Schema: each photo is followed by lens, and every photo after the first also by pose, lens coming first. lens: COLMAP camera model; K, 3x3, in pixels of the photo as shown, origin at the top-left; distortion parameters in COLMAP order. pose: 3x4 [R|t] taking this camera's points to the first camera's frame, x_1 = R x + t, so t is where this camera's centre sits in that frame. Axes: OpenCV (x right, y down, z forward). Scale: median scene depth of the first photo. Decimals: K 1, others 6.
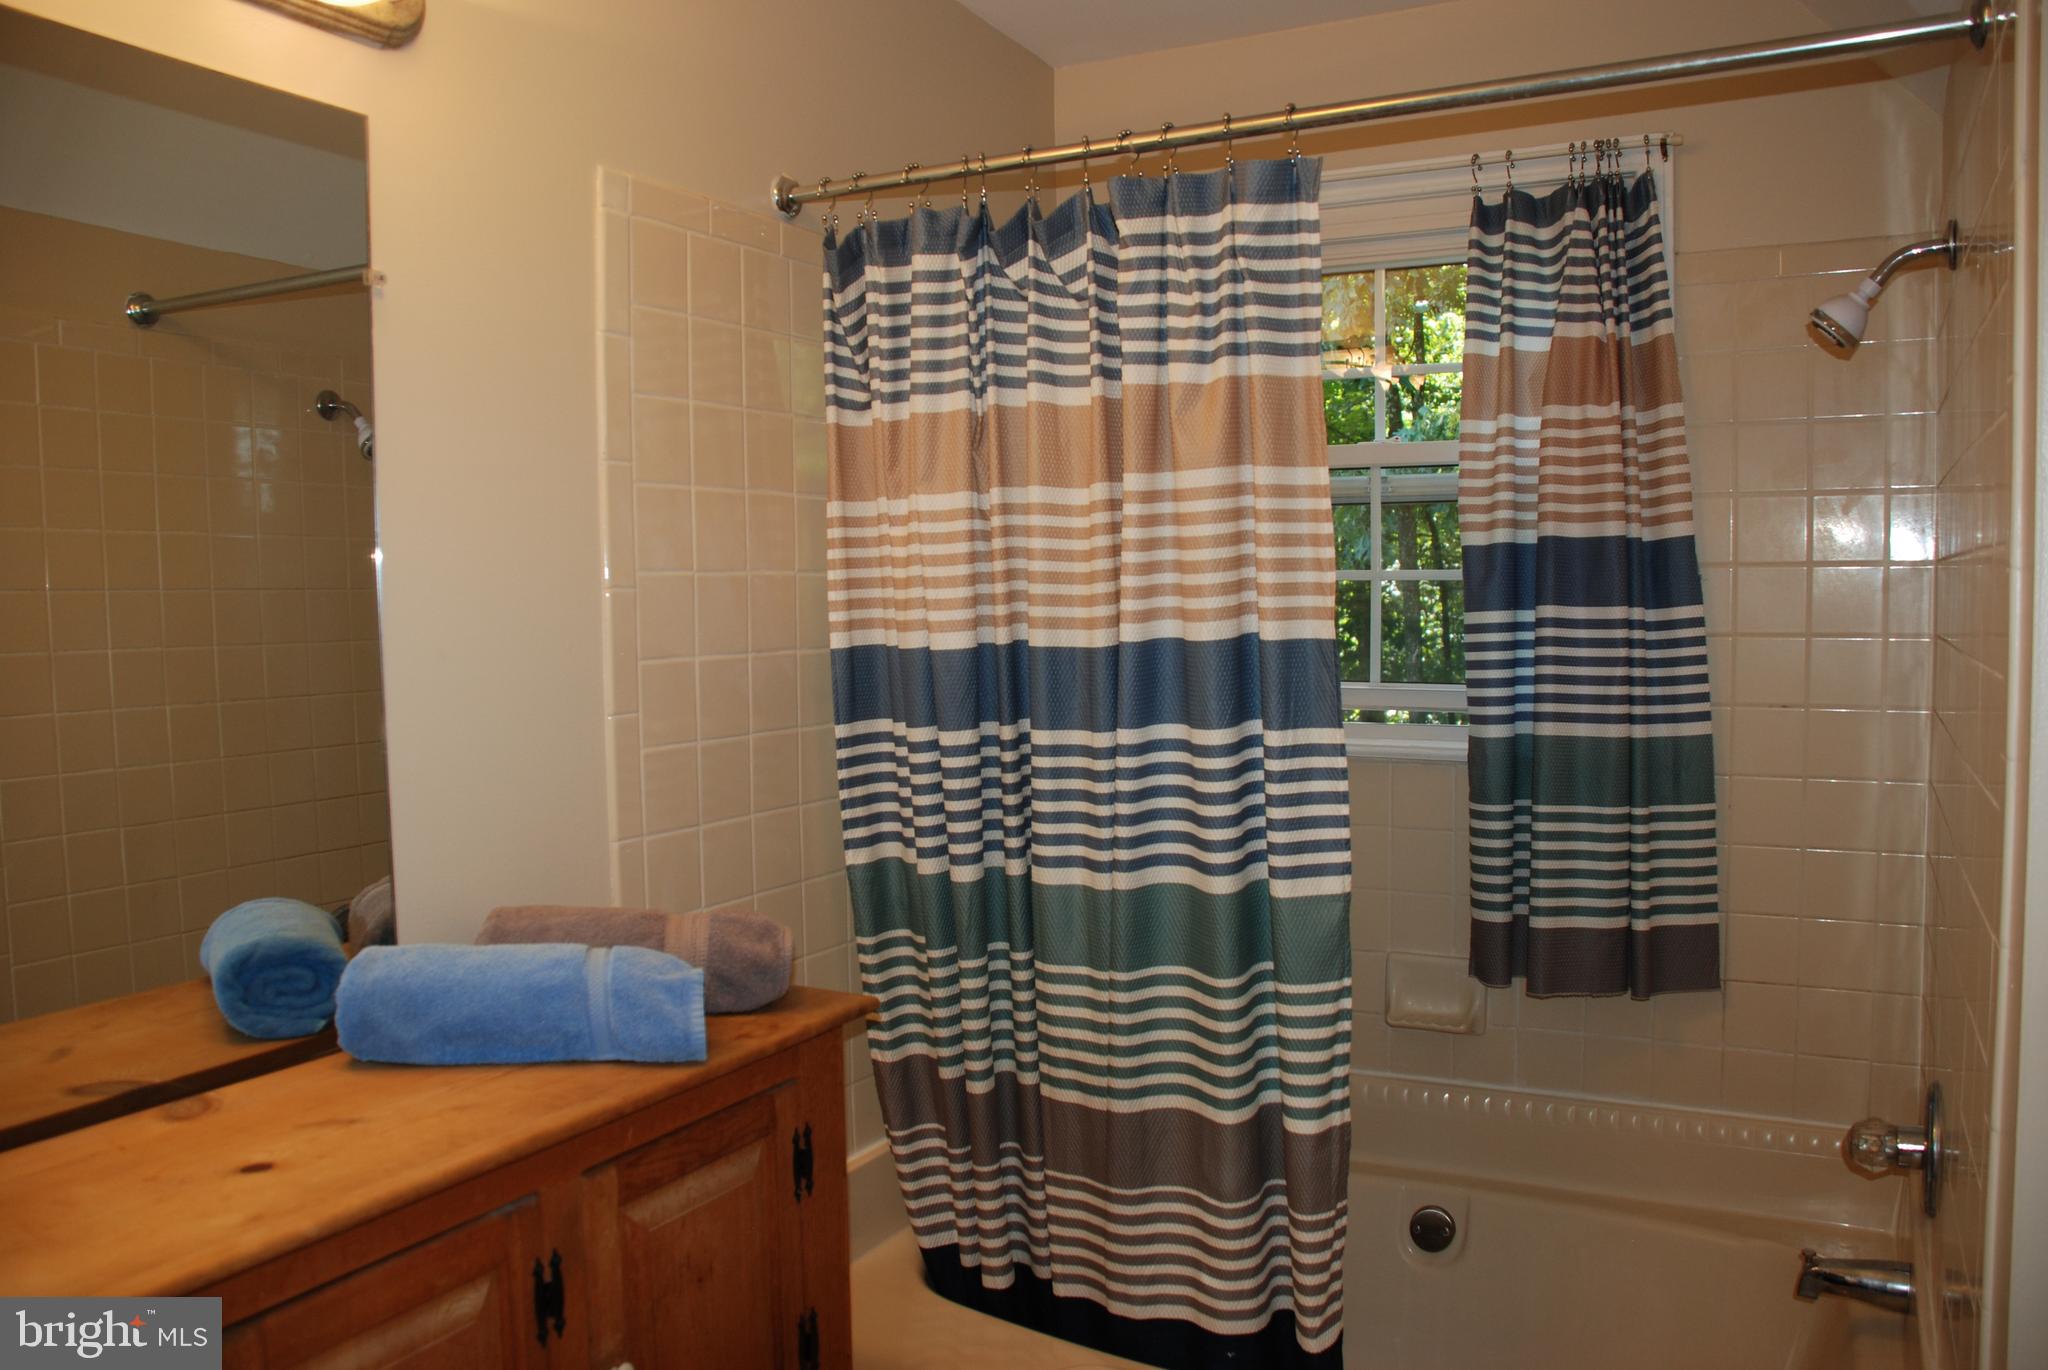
lens RADIAL K [[1609.4, 0, 1029.3], [0, 1609.4, 699.1], [0, 0, 1]] dist [-0.150430, 0.089180]
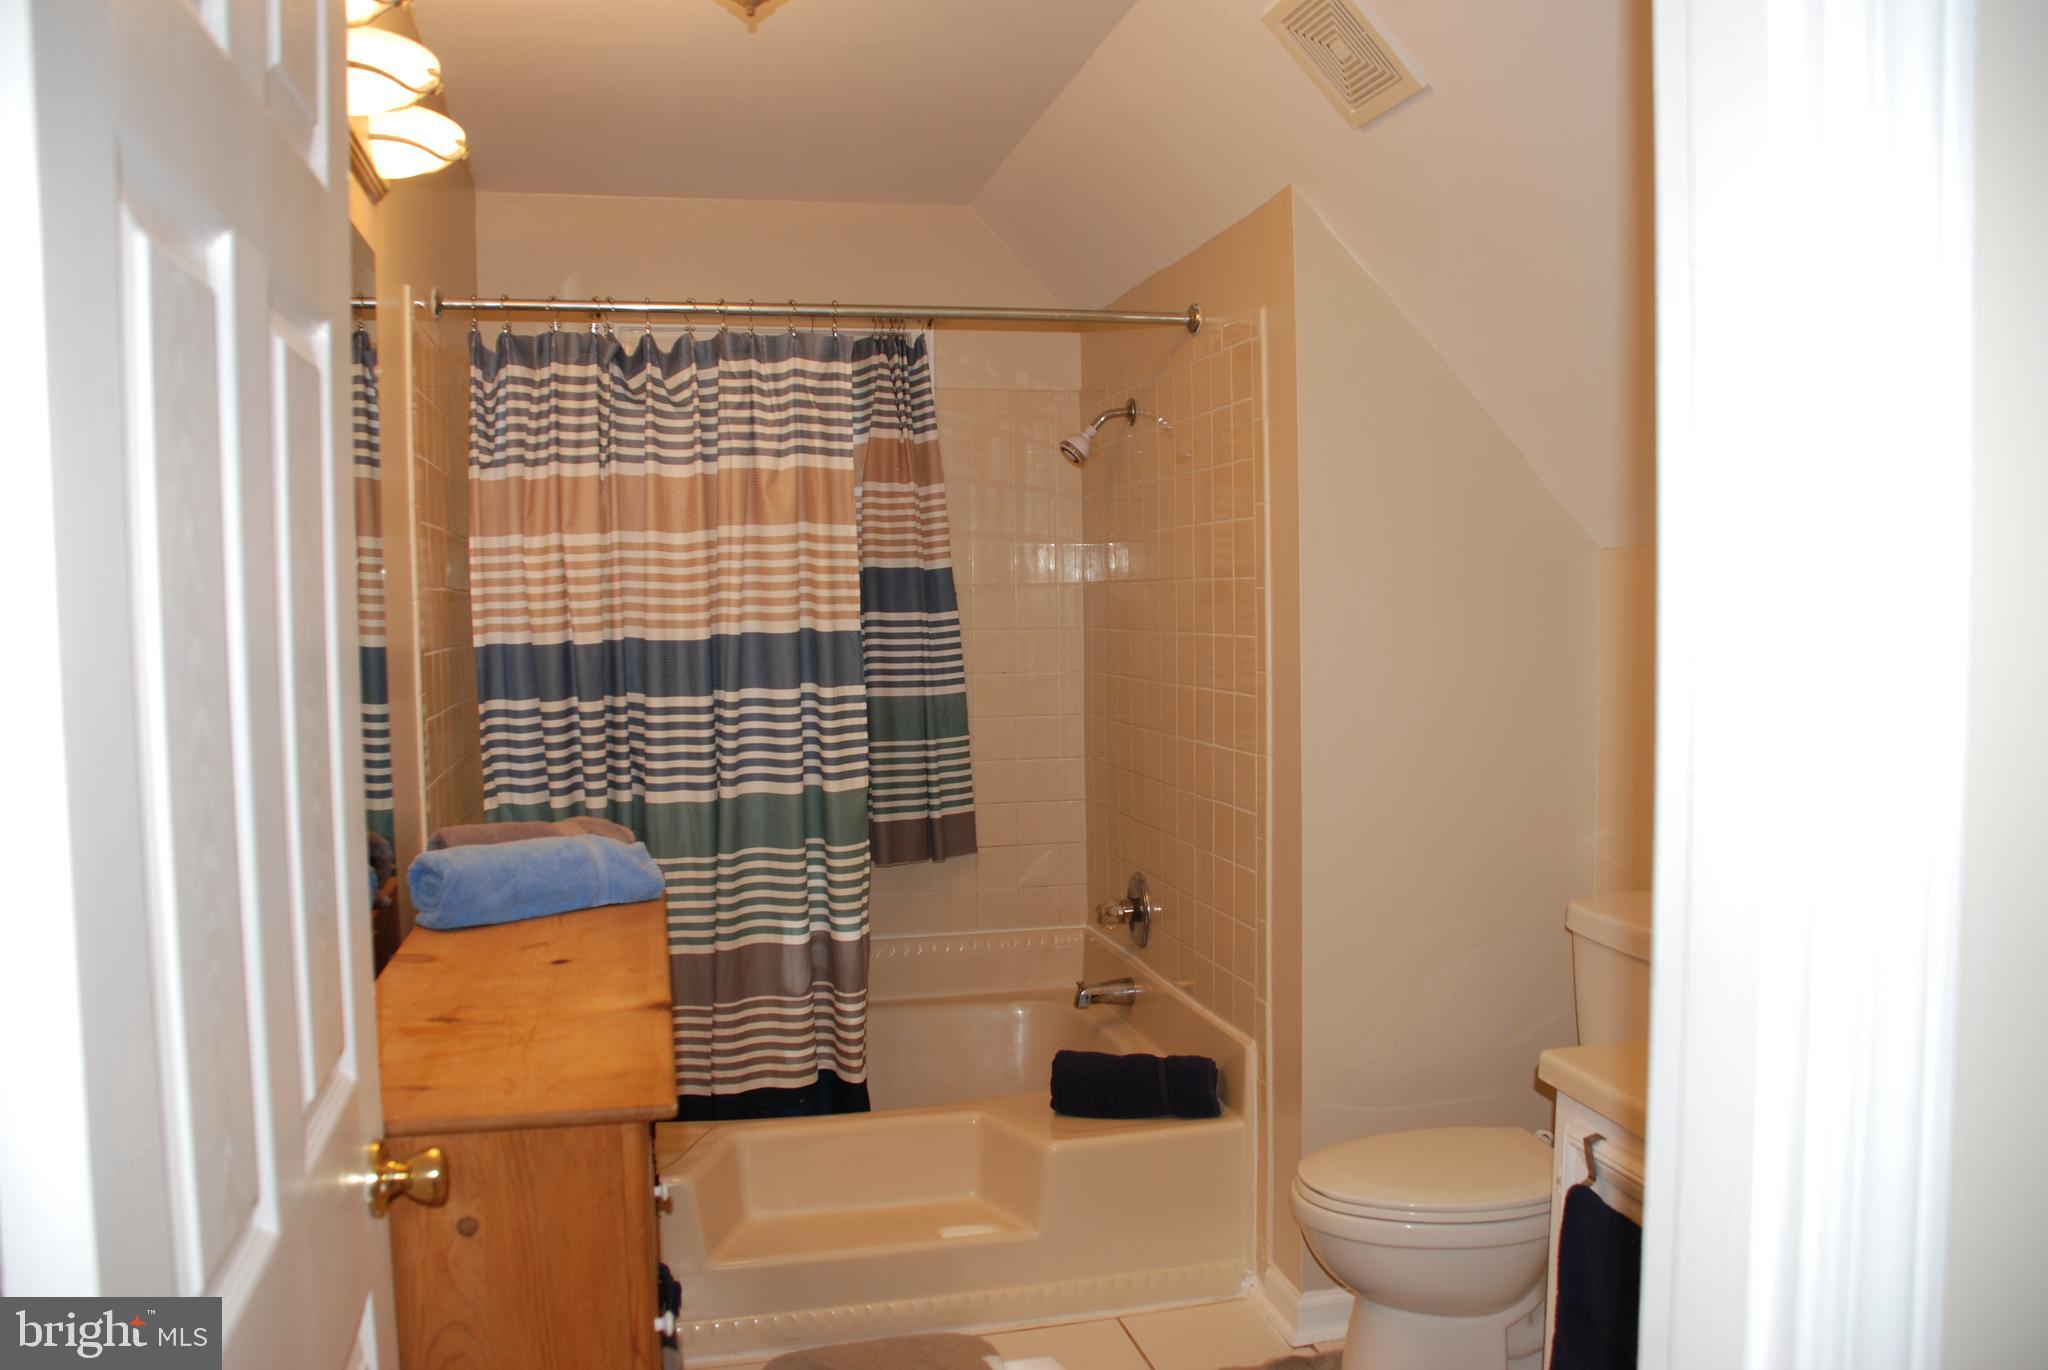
lens RADIAL K [[1609.4, 0, 1061.4], [0, 1609.4, 696.1], [0, 0, 1]] dist [-0.150430, 0.089180]
pose [[0.734325, -0.037849, 0.677741, -0.699020], [0.049800, 0.998758, 0.001819, 0.033348], [-0.676968, 0.032416, 0.735298, -0.311373]]
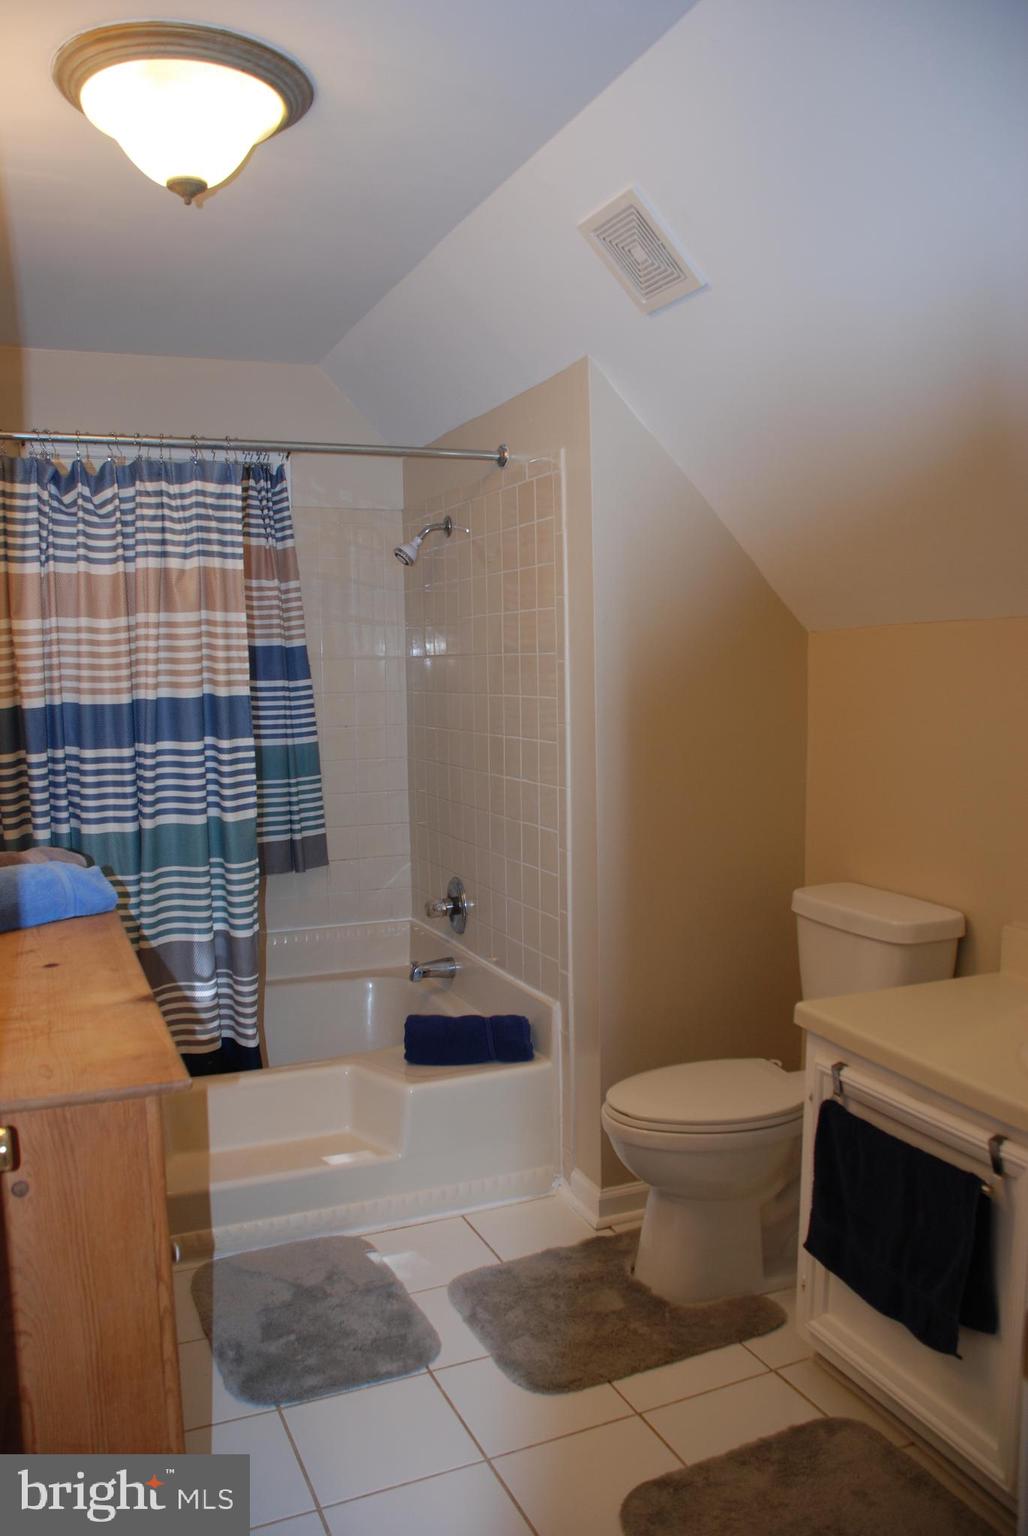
lens RADIAL K [[1207.0, 0, 537.4], [0, 1207.0, 766.8], [0, 0, 1]] dist [-0.150430, 0.089180]
pose [[0.612996, -0.062602, 0.787602, -0.739664], [0.060370, 0.997653, 0.032312, 0.025677], [-0.787776, 0.027741, 0.615336, -0.234157]]
